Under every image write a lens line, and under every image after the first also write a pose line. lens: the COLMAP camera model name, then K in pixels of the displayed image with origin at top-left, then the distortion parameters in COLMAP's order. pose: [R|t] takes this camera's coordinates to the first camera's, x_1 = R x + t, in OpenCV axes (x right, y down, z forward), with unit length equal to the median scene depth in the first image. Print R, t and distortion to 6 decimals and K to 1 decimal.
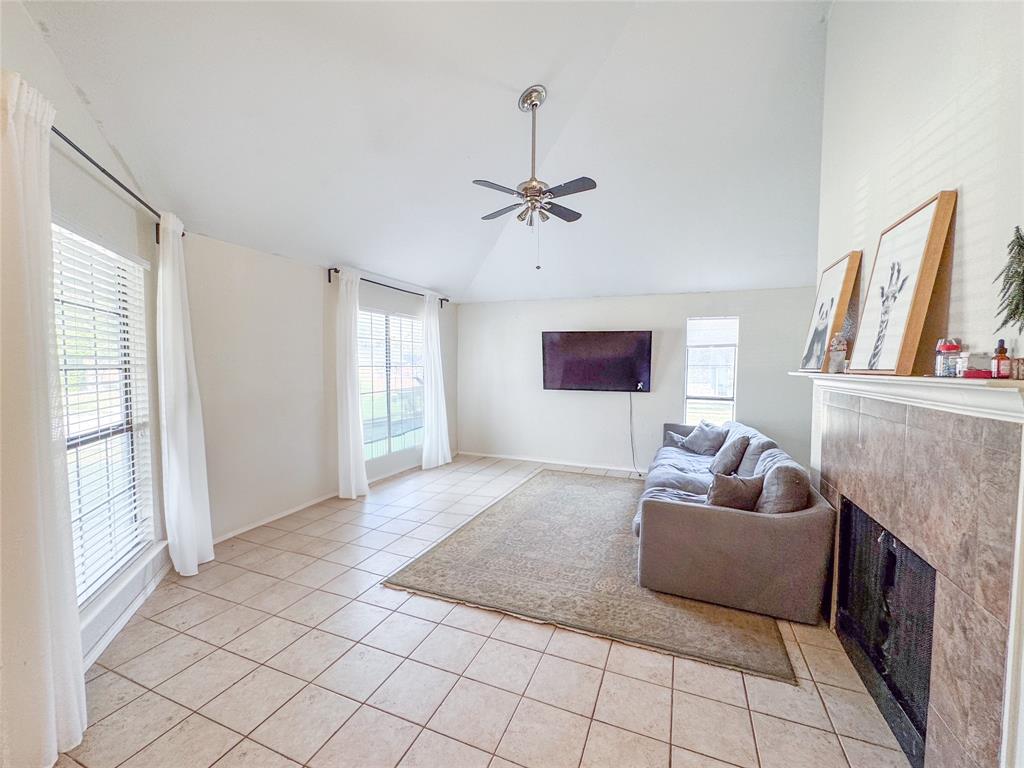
lens RADIAL K [[424.6, 0, 508.6], [0, 424.6, 386.1], [0, 0, 1]] dist [-0.001806, 0.000060]
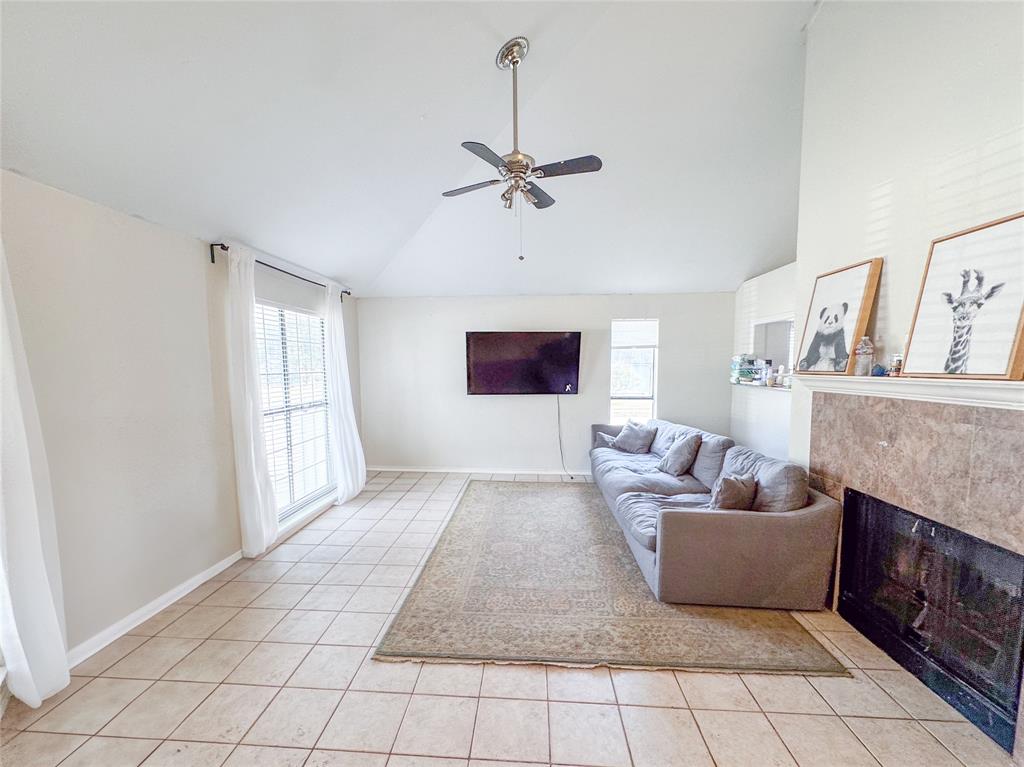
lens RADIAL K [[431.1, 0, 502.1], [0, 431.1, 405.7], [0, 0, 1]] dist [-0.001998, -0.000043]
pose [[0.950271, -0.044751, 0.308193, -0.257743], [0.031098, 0.998311, 0.049073, -0.023236], [-0.309869, -0.037048, 0.950057, 0.169526]]
